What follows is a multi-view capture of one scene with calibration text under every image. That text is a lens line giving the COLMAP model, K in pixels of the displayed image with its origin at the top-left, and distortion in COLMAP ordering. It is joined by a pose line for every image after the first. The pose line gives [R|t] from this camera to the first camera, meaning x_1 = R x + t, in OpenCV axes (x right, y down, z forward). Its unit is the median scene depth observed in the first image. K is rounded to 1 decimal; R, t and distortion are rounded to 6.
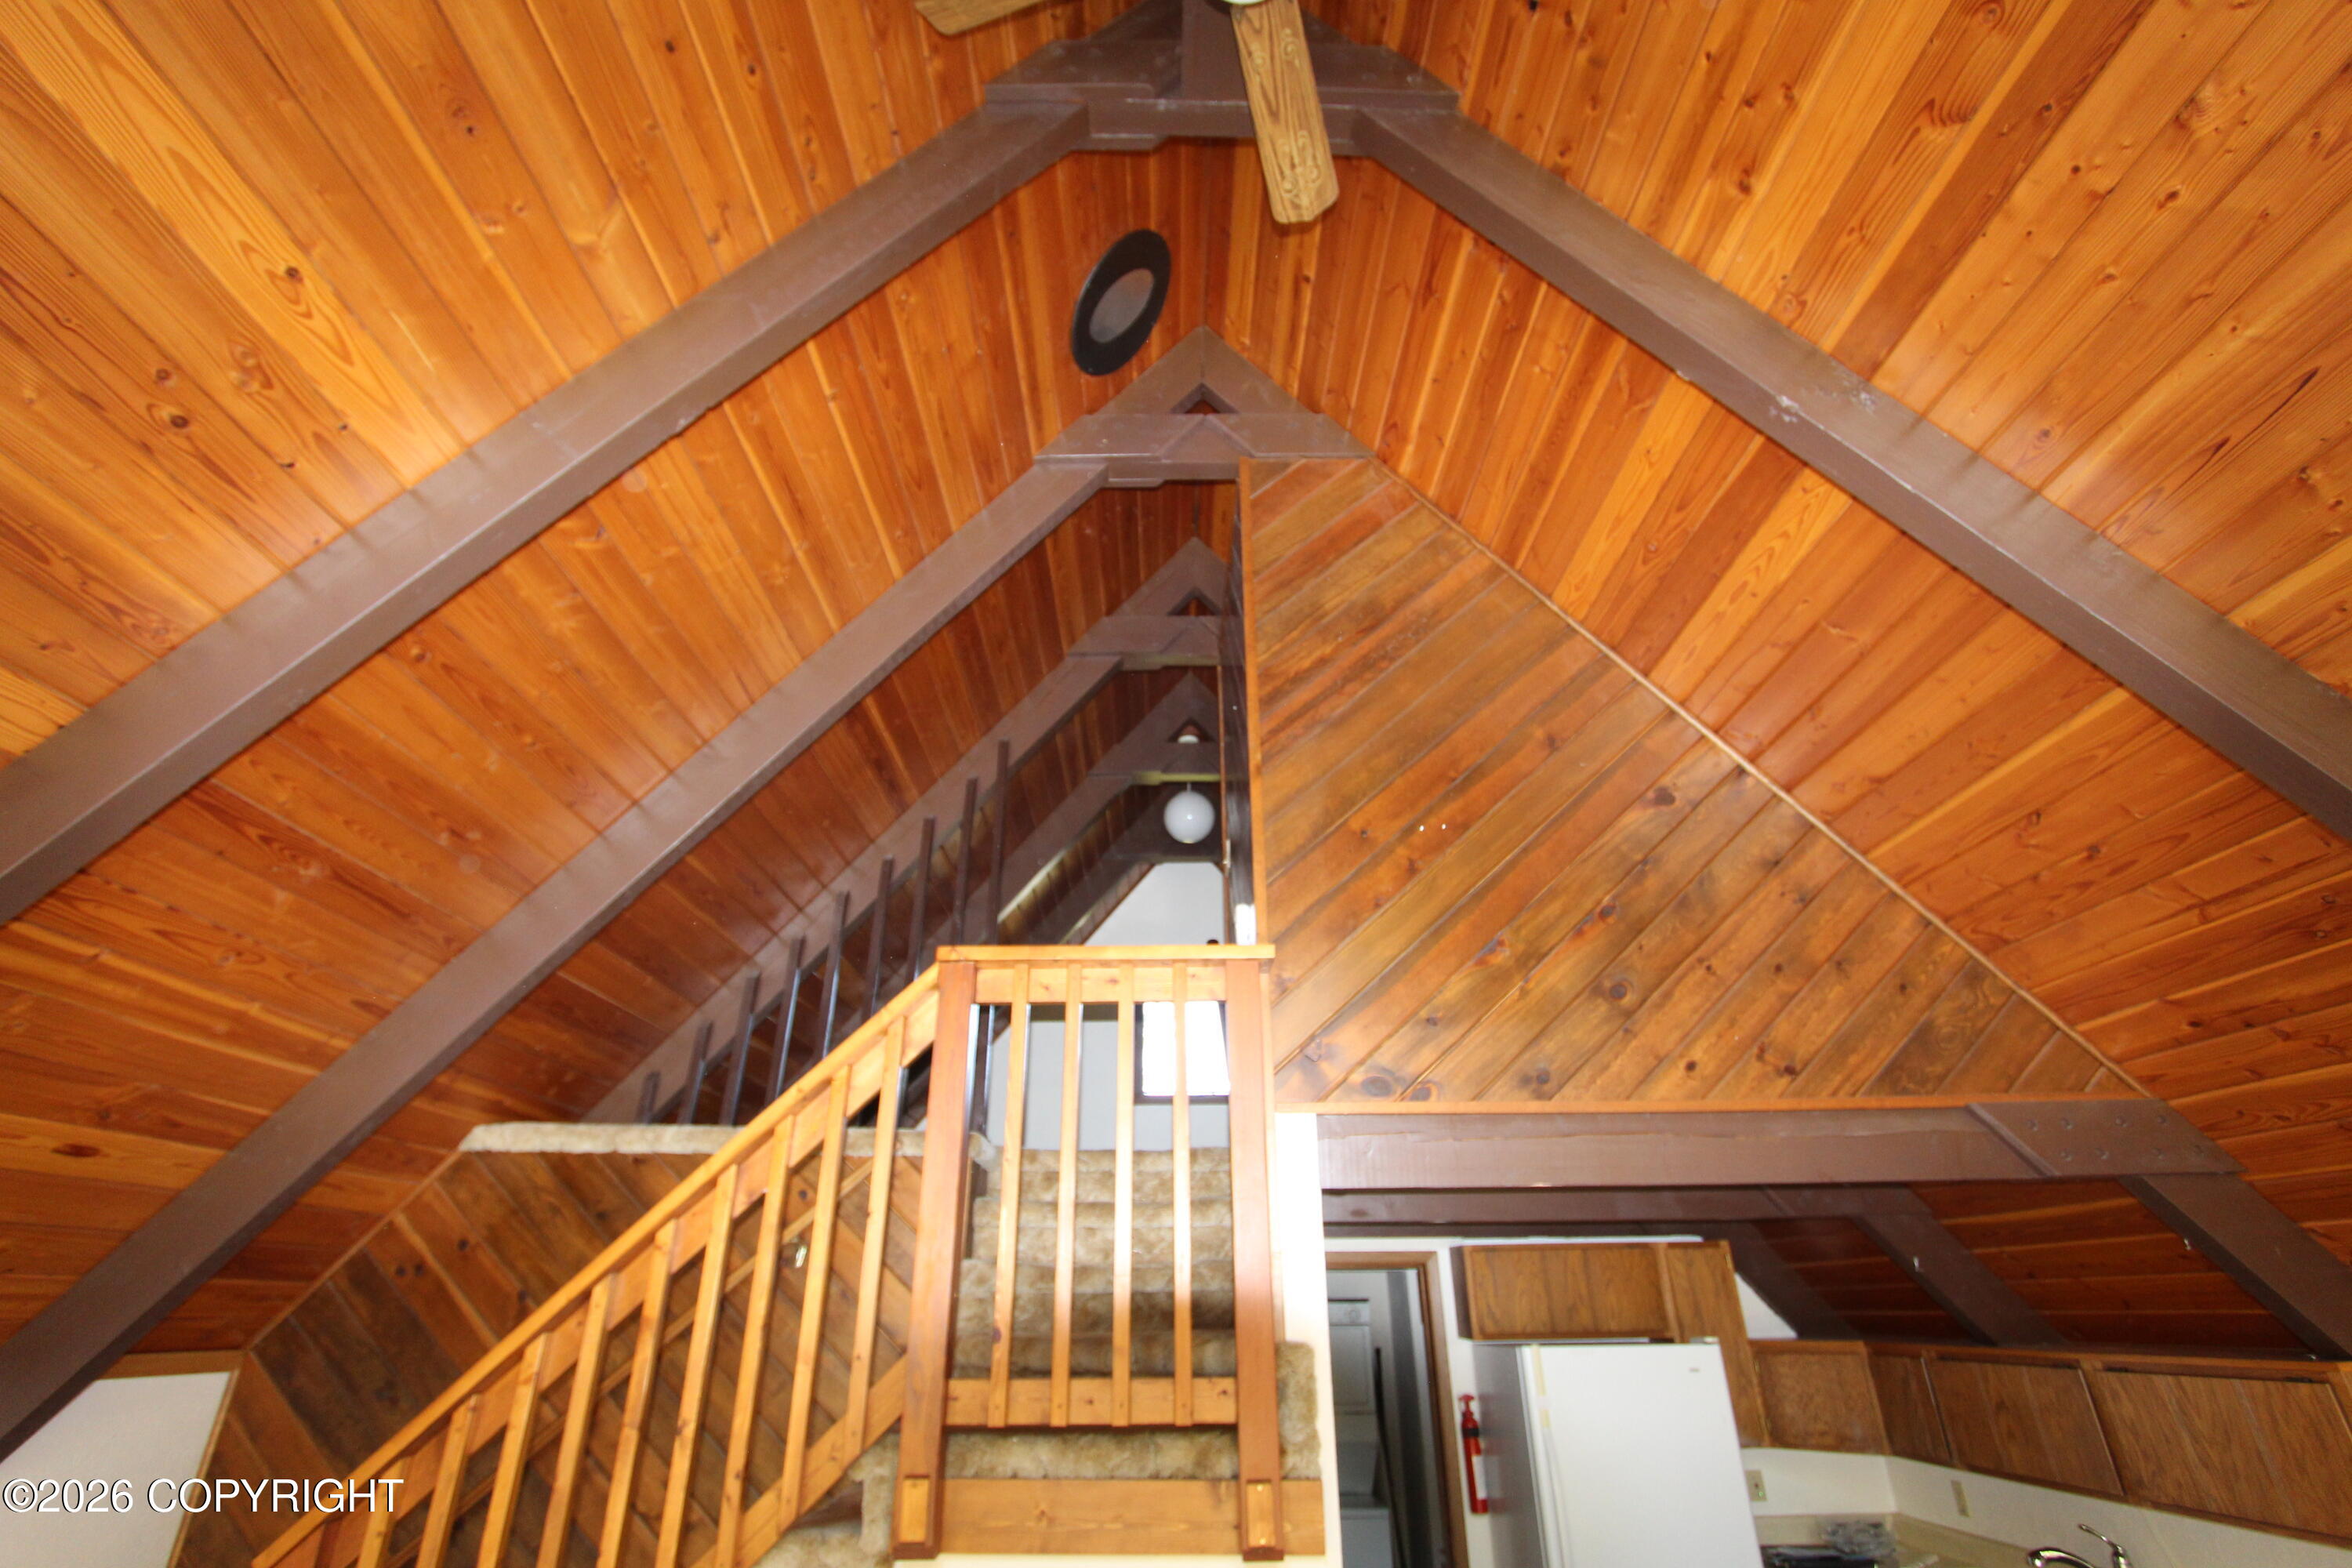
lens RADIAL K [[1075.4, 0, 1168.5], [0, 1075.4, 779.9], [0, 0, 1]] dist [-0.015022, 0.000221]
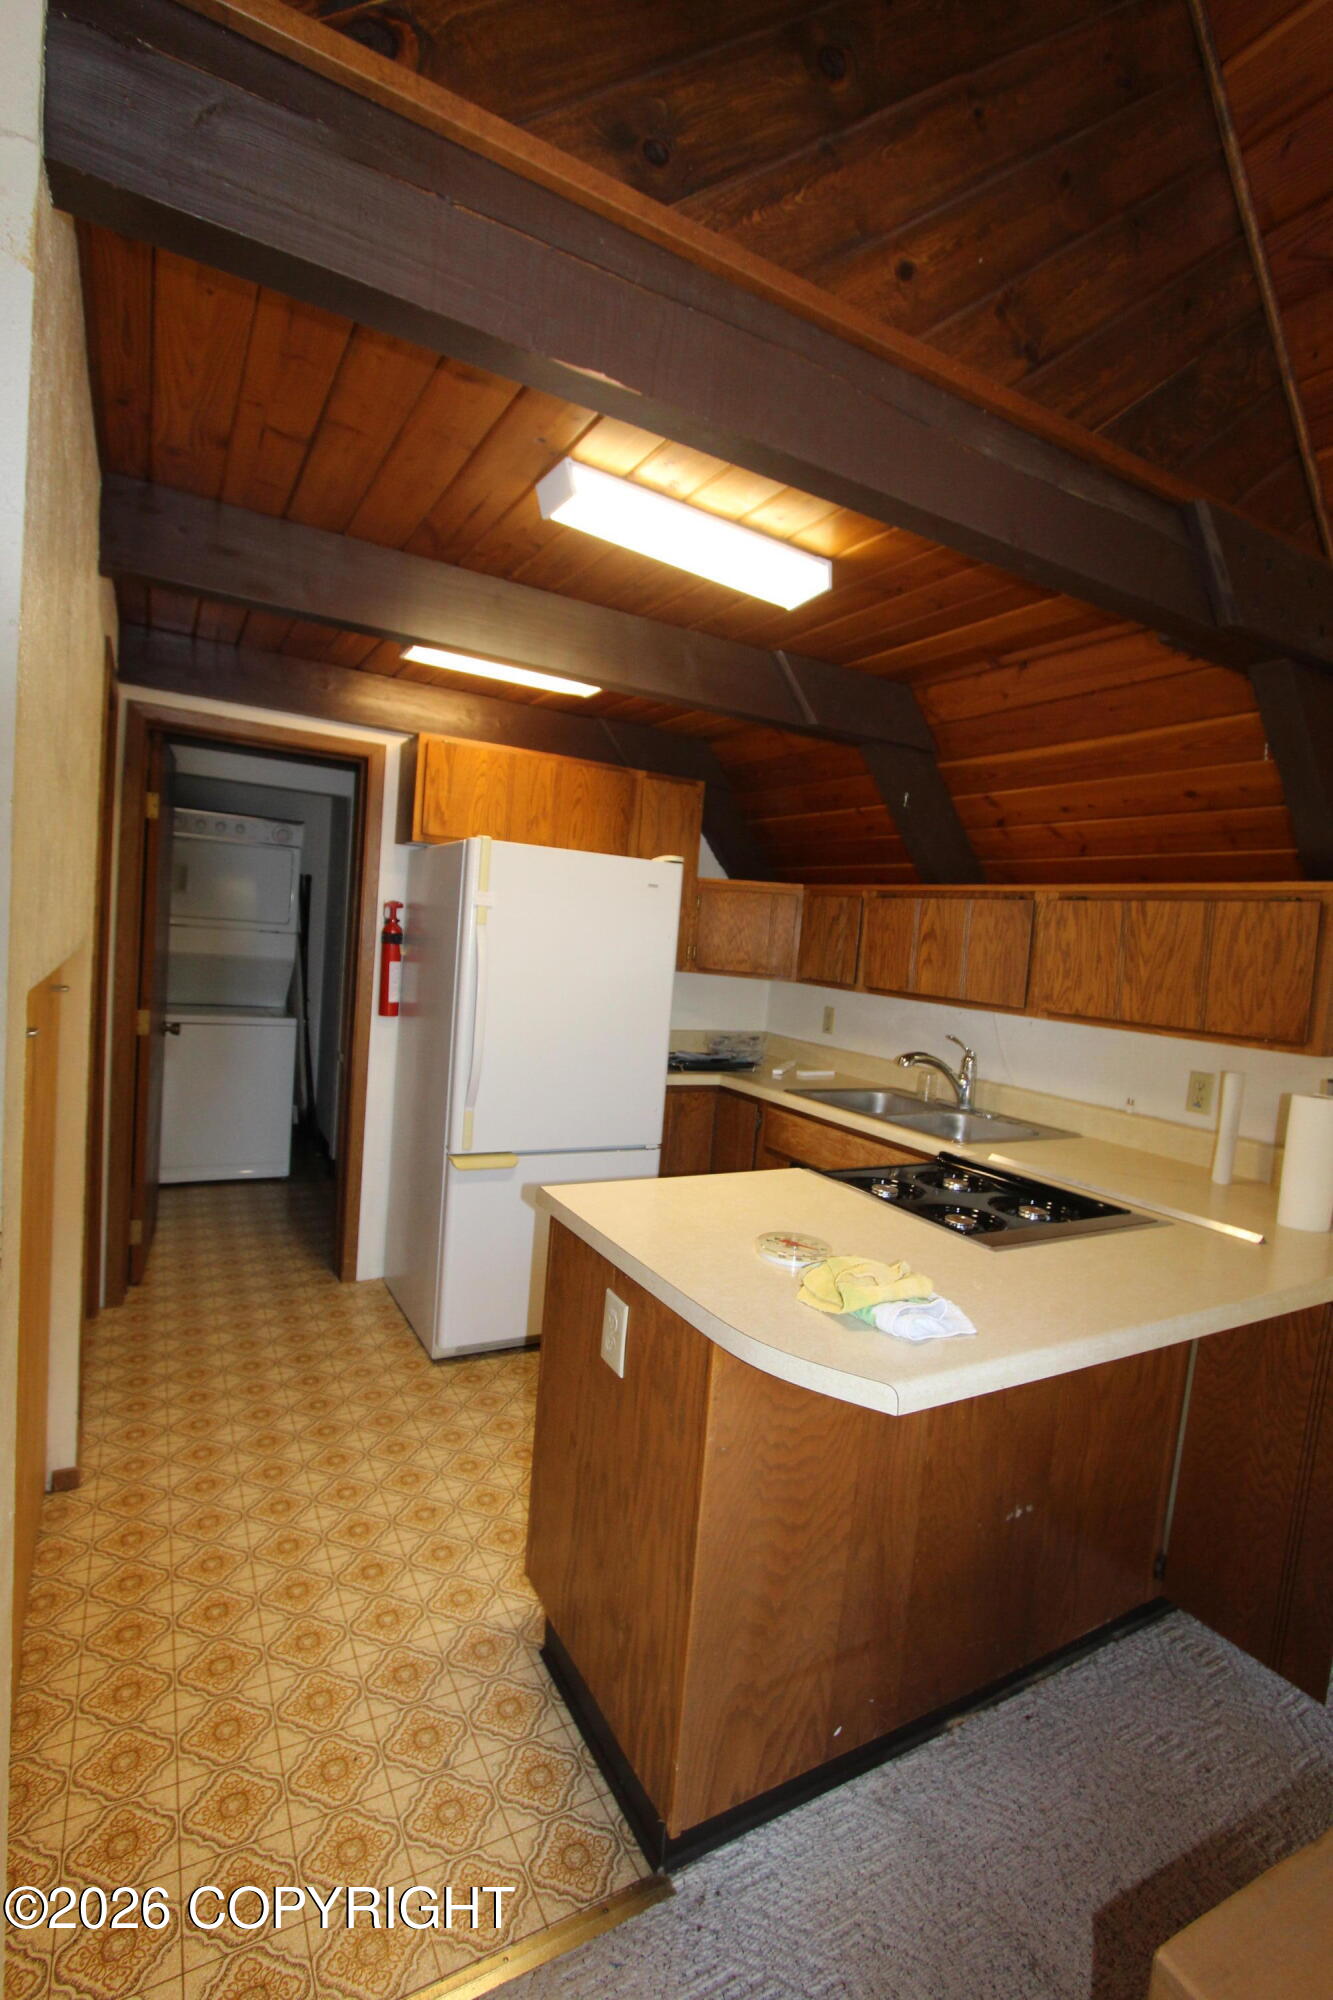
lens RADIAL K [[914.5, 0, 671.6], [0, 914.5, 1001.4], [0, 0, 1]] dist [-0.015022, 0.000221]
pose [[0.866536, 0.035076, 0.497880, 0.118783], [-0.291084, 0.845834, 0.447029, 0.271234], [-0.405444, -0.532292, 0.743156, 0.349315]]
